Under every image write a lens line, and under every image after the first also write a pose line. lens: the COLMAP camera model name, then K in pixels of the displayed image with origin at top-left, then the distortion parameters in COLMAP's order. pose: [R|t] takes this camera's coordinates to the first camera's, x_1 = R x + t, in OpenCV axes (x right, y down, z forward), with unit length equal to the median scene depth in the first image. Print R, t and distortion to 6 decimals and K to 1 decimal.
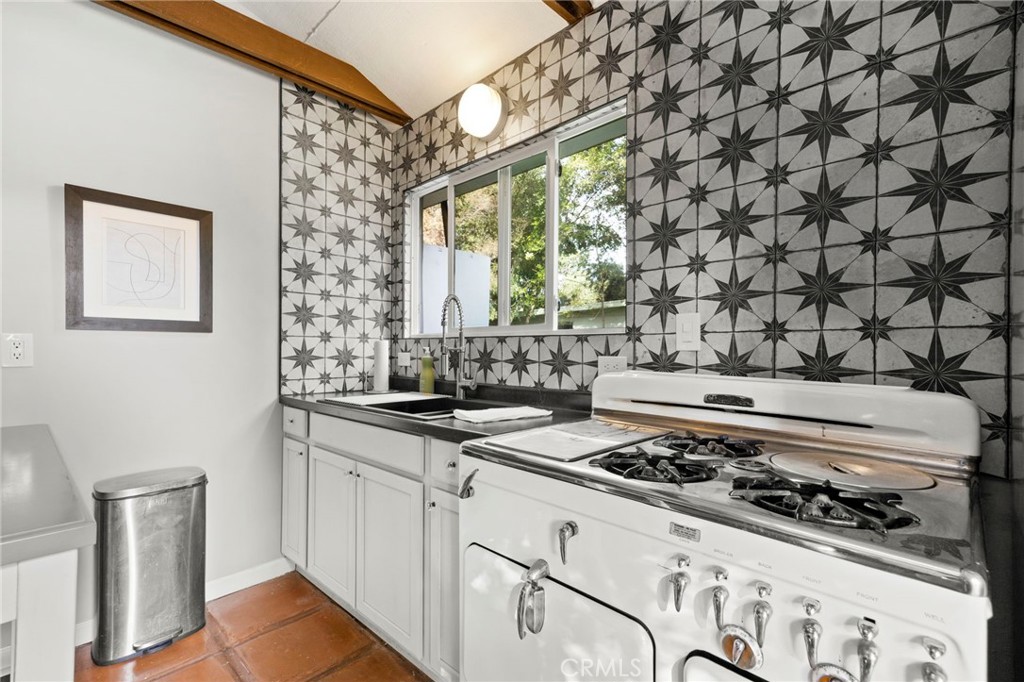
lens RADIAL K [[463.3, 0, 491.1], [0, 463.3, 350.5], [0, 0, 1]] dist [0.019661, 0.000007]
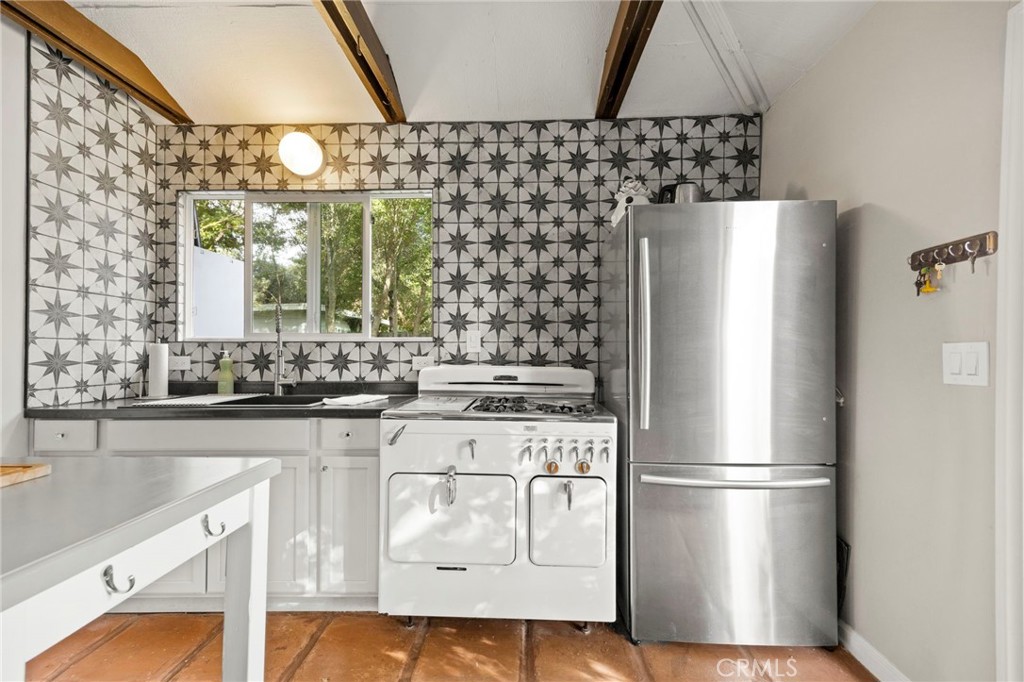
lens RADIAL K [[463.3, 0, 491.1], [0, 463.3, 350.5], [0, 0, 1]] dist [0.019661, 0.000007]
pose [[0.751486, -0.002469, 0.659744, -0.405859], [0.005983, 0.999977, -0.003073, -0.000632], [-0.659722, 0.006256, 0.751484, -0.202342]]
